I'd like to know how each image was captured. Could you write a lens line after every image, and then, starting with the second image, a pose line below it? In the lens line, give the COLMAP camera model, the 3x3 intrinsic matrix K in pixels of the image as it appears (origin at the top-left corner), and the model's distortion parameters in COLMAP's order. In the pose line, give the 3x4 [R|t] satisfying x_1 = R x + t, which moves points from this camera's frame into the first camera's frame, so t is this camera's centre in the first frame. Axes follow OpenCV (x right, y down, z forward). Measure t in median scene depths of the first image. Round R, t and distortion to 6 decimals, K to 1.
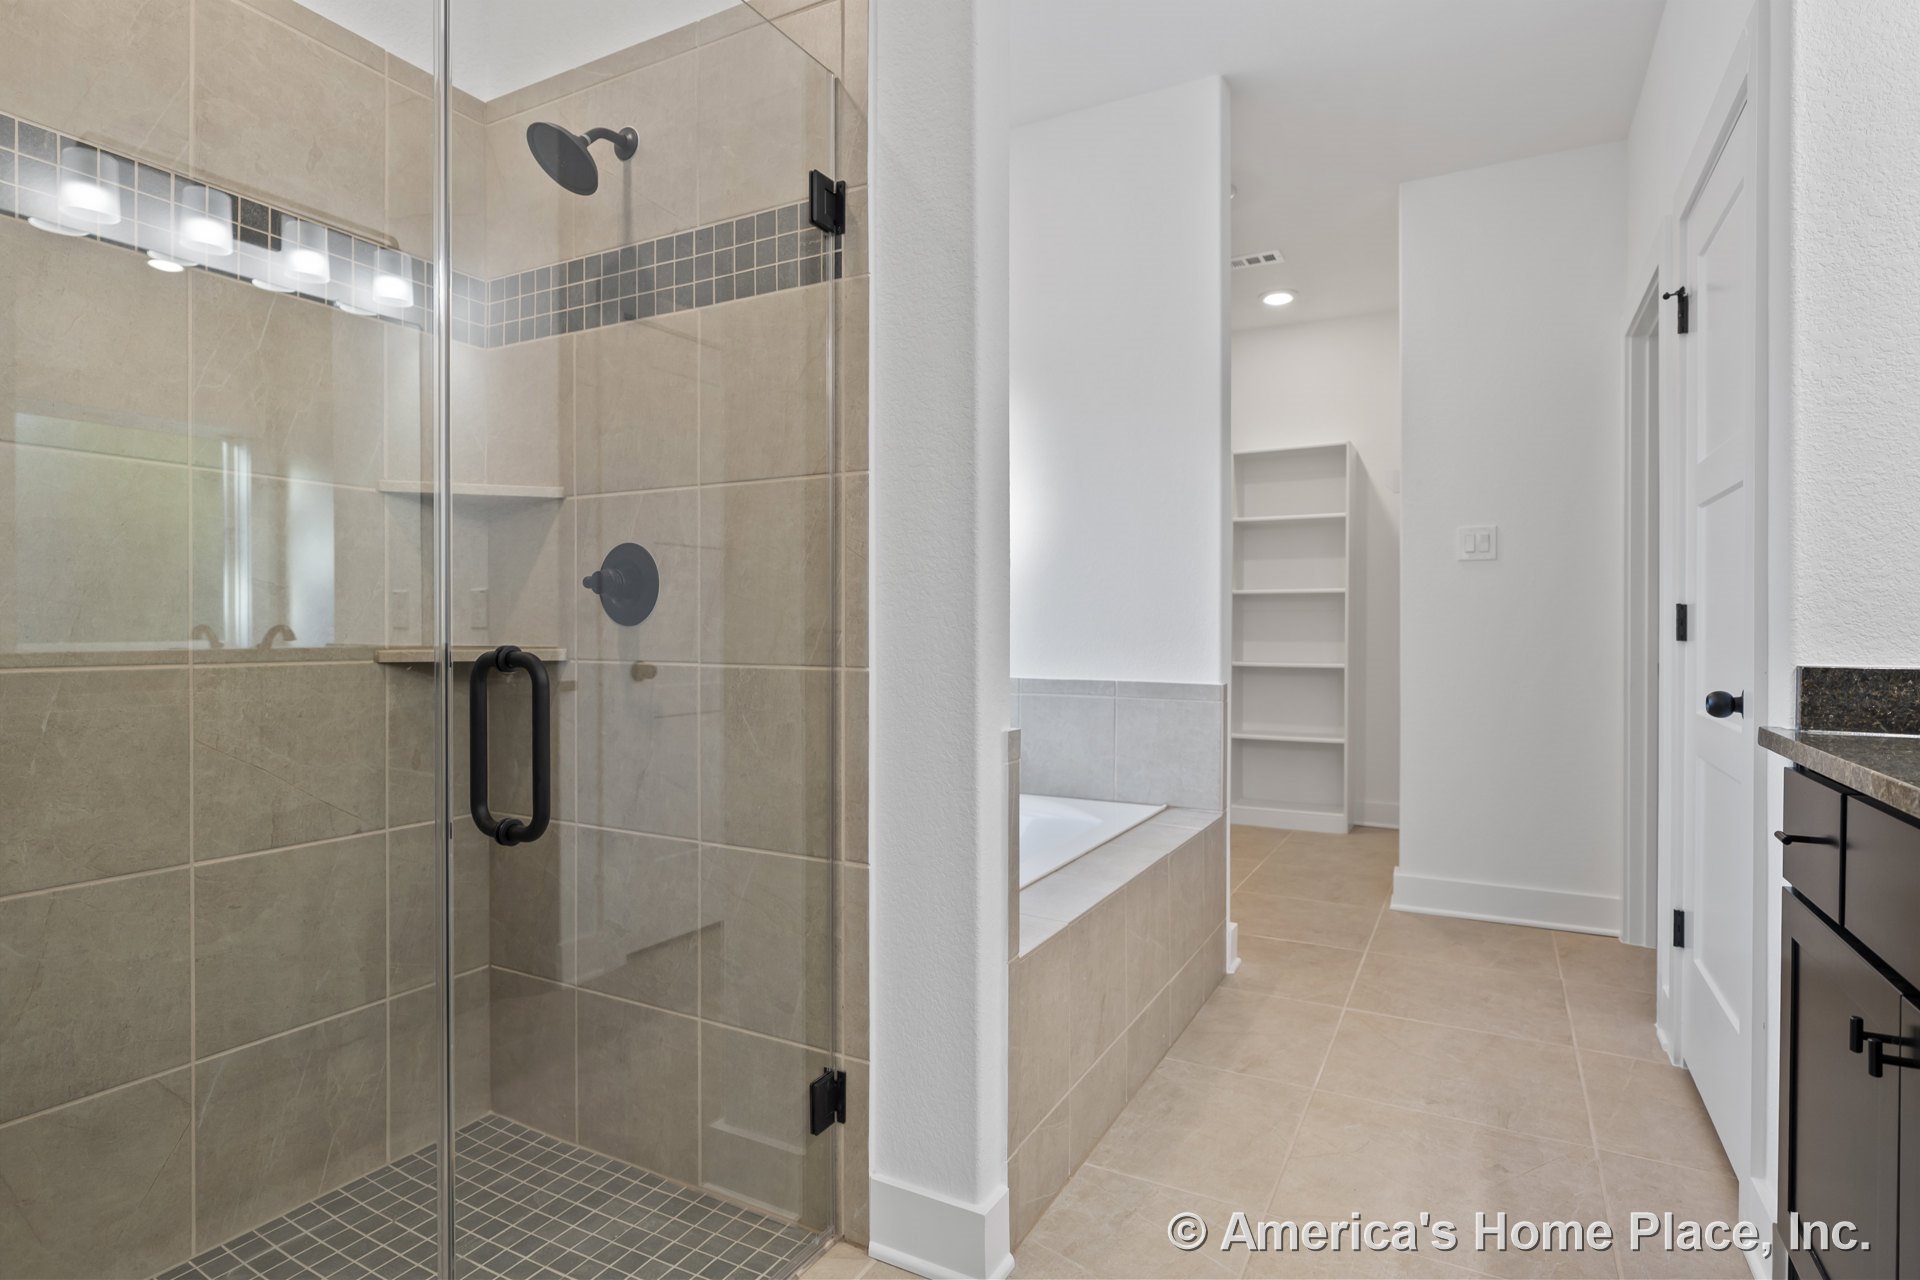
lens RADIAL K [[995.4, 0, 956.8], [0, 995.4, 632.7], [0, 0, 1]] dist [-0.004308, 0.000008]
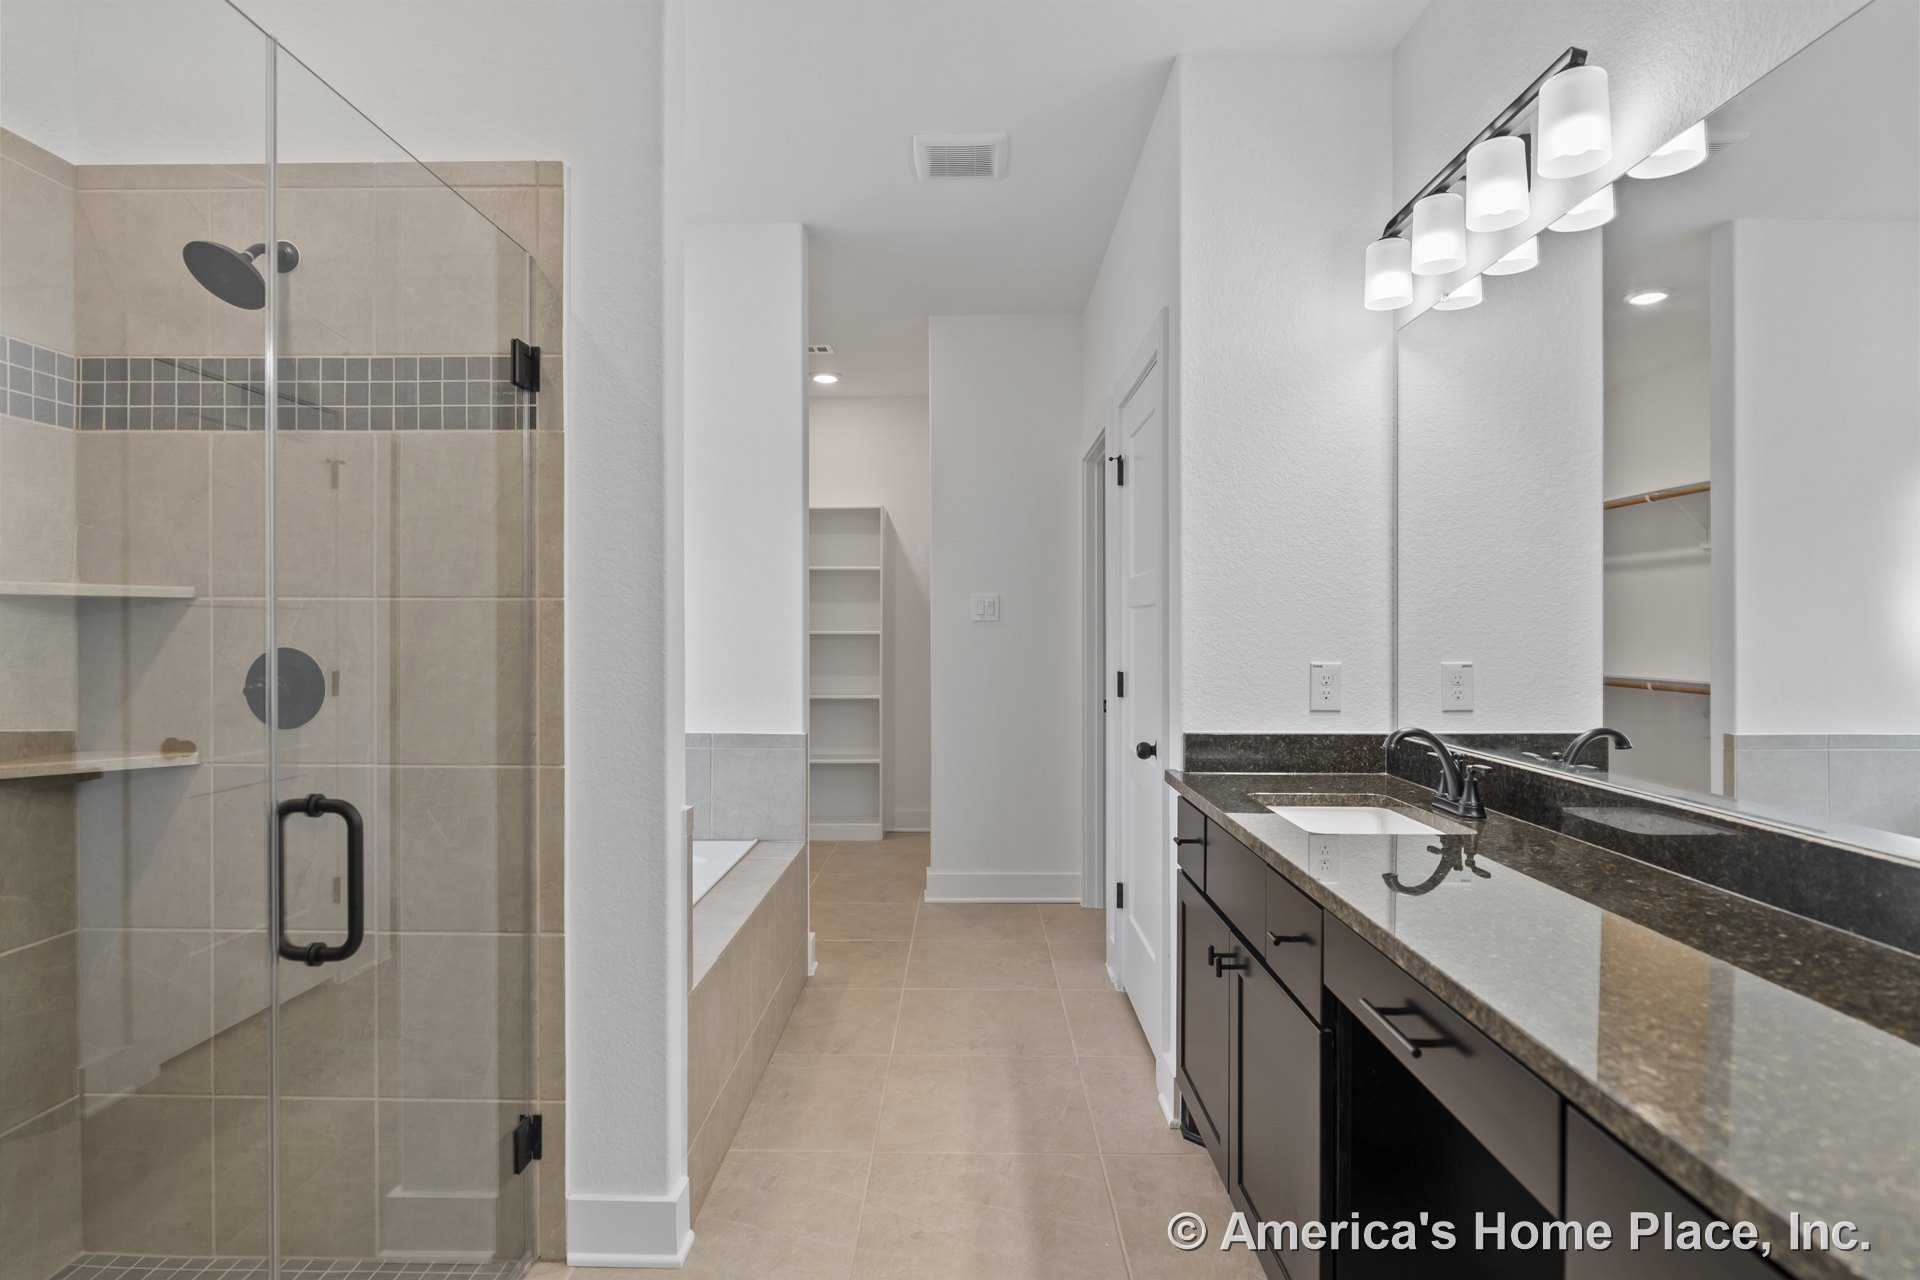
lens RADIAL K [[995.4, 0, 956.8], [0, 995.4, 632.7], [0, 0, 1]] dist [-0.004308, 0.000008]
pose [[0.886858, -0.001052, 0.462040, -0.197681], [0.003328, 0.999986, -0.004112, -0.103211], [-0.462029, 0.005184, 0.886850, -0.230784]]
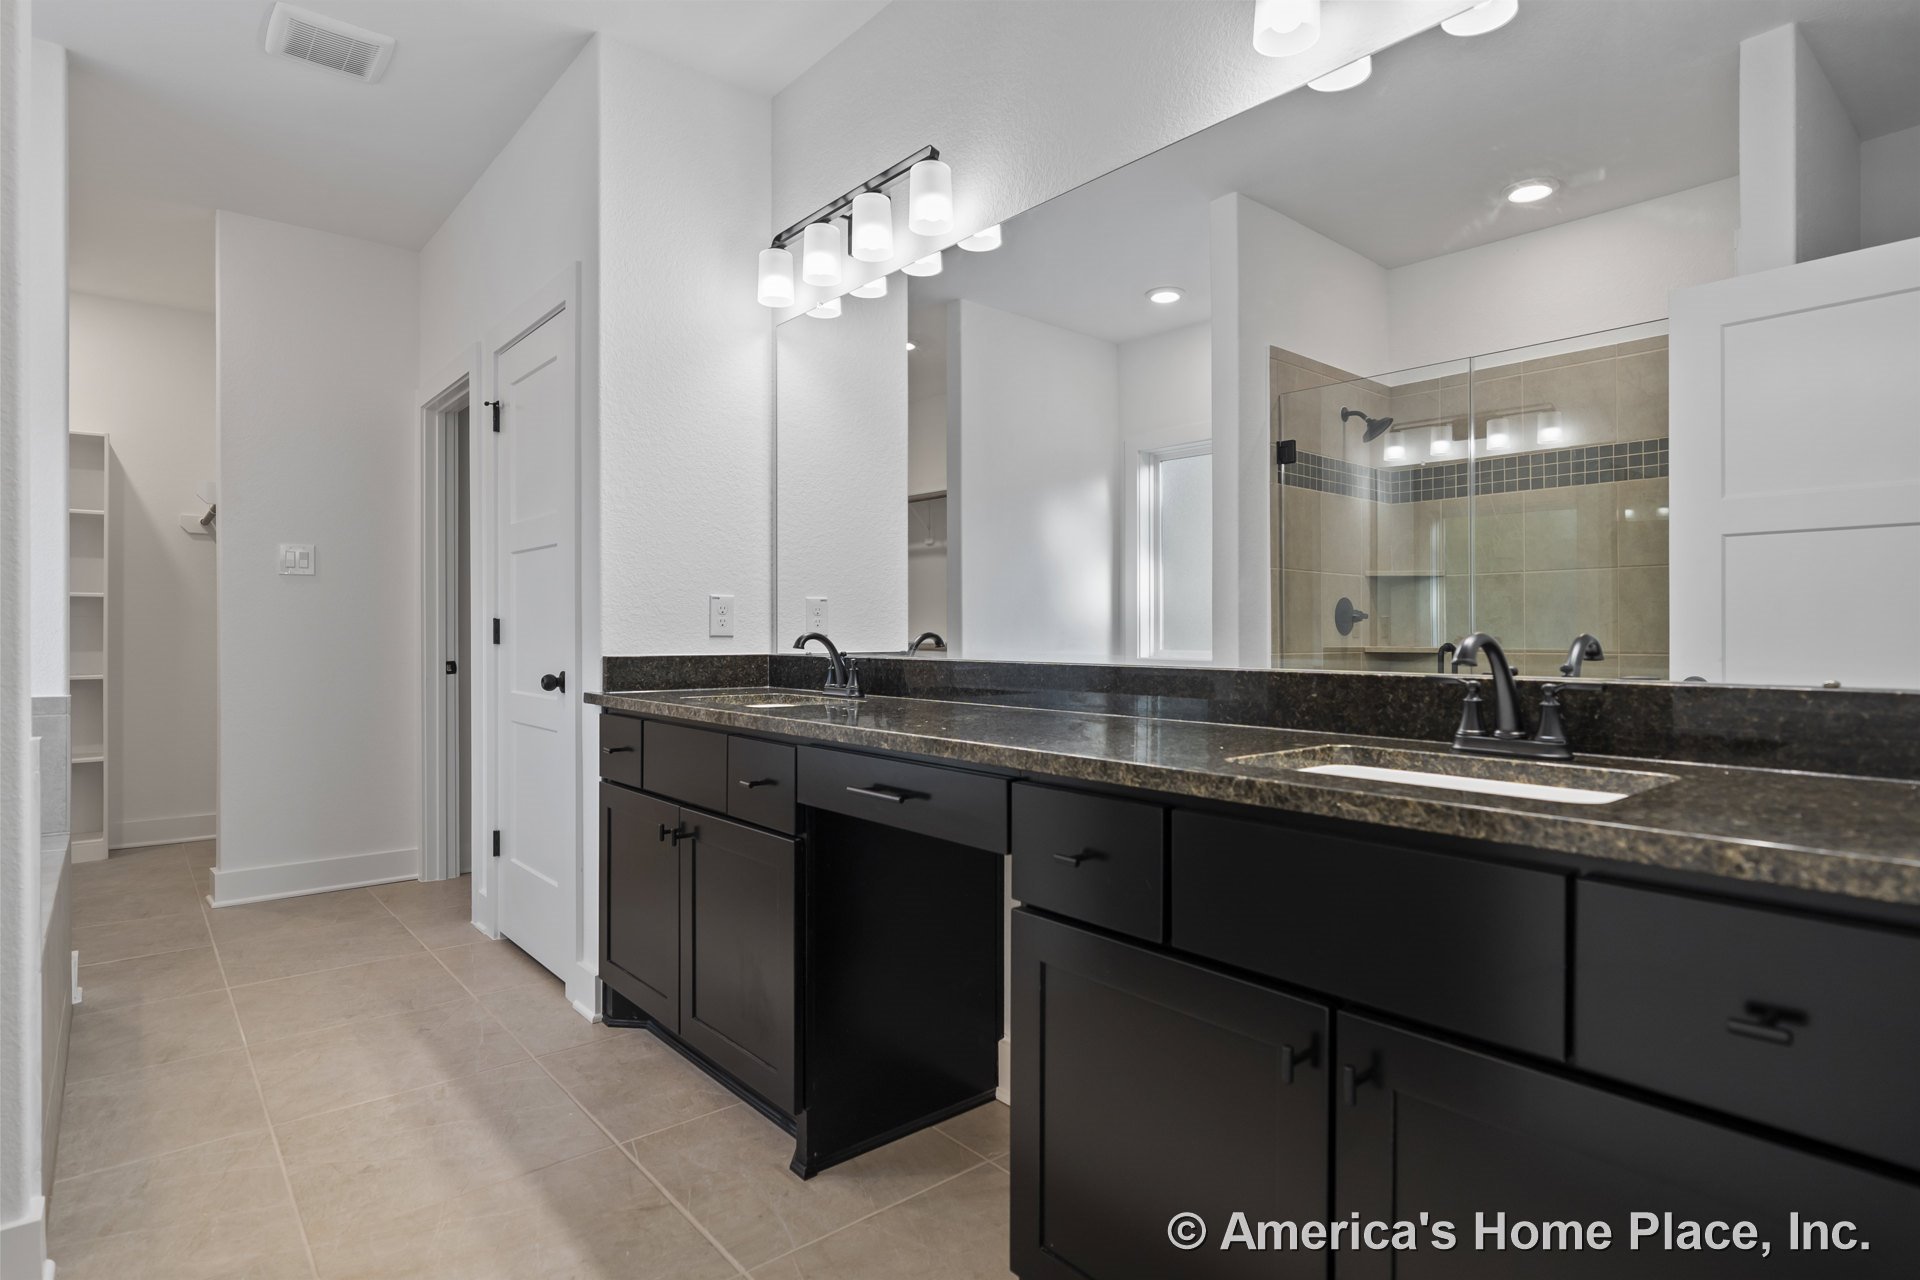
lens RADIAL K [[995.4, 0, 956.8], [0, 995.4, 632.7], [0, 0, 1]] dist [-0.004308, 0.000008]
pose [[0.367233, -0.000016, 0.930129, -0.474204], [0.007431, 0.999968, -0.002916, 0.001084], [-0.930099, 0.007983, 0.367221, -0.198875]]
